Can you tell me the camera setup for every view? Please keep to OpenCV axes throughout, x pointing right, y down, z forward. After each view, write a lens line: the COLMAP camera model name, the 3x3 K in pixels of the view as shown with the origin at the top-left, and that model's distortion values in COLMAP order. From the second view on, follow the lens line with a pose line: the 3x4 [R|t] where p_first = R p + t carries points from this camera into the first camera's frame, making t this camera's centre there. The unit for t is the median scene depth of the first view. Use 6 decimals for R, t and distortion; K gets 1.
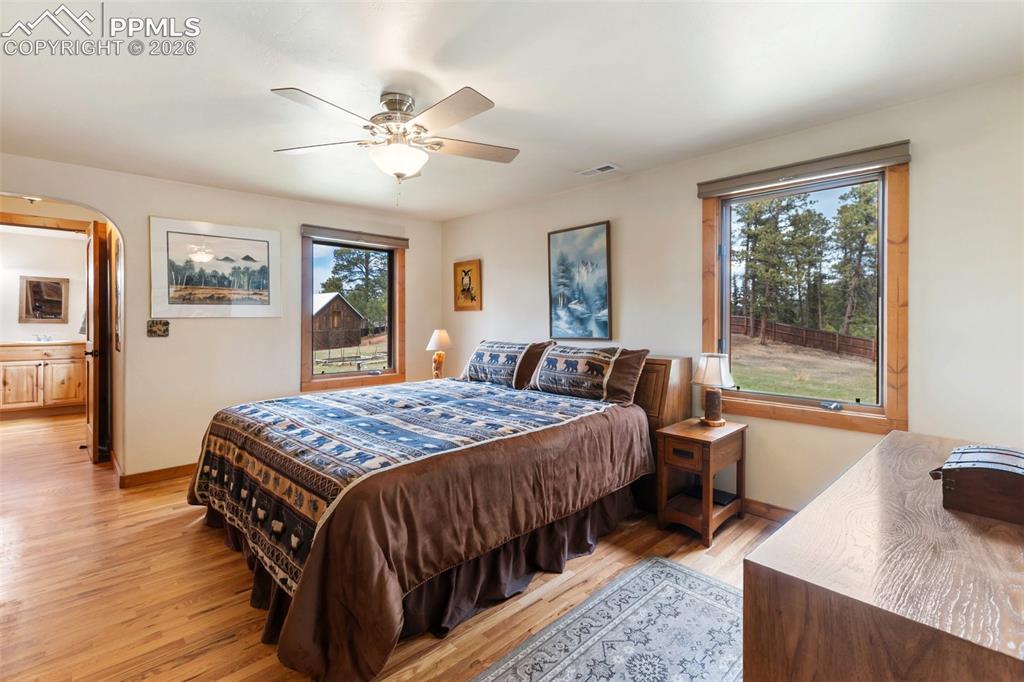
lens RADIAL K [[481.1, 0, 509.7], [0, 481.1, 321.3], [0, 0, 1]] dist [-0.000308, -0.000166]
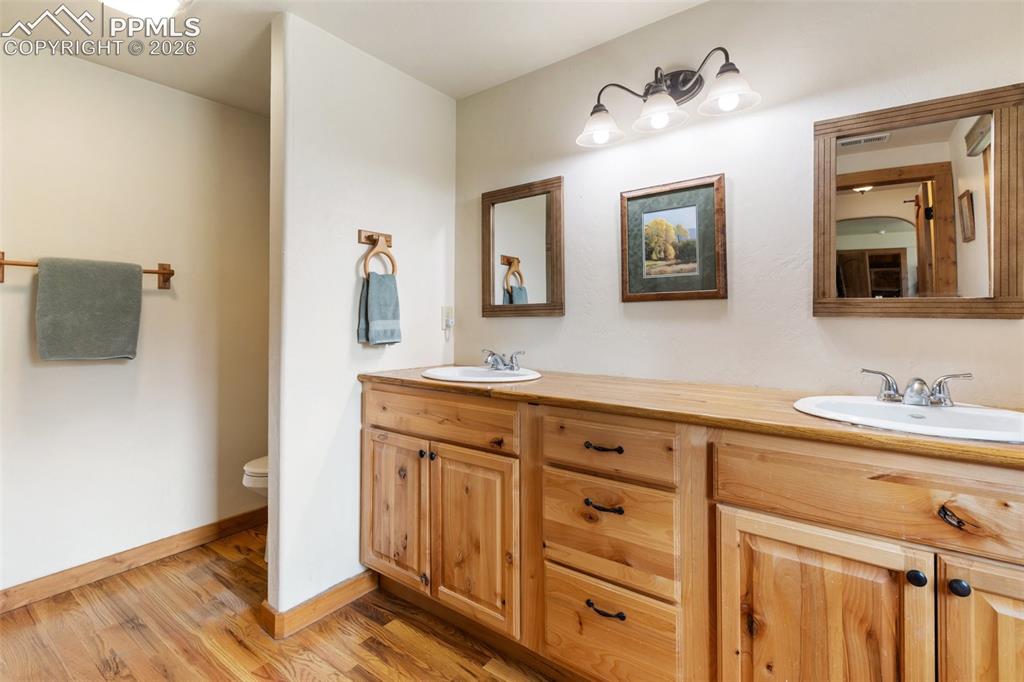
lens RADIAL K [[481.1, 0, 509.7], [0, 481.1, 321.3], [0, 0, 1]] dist [-0.000308, -0.000166]
pose [[0.156103, 0.000979, -0.987740, -0.839243], [-0.001748, 0.999998, 0.000715, 0.005023], [0.987739, 0.001615, 0.156104, 0.841613]]
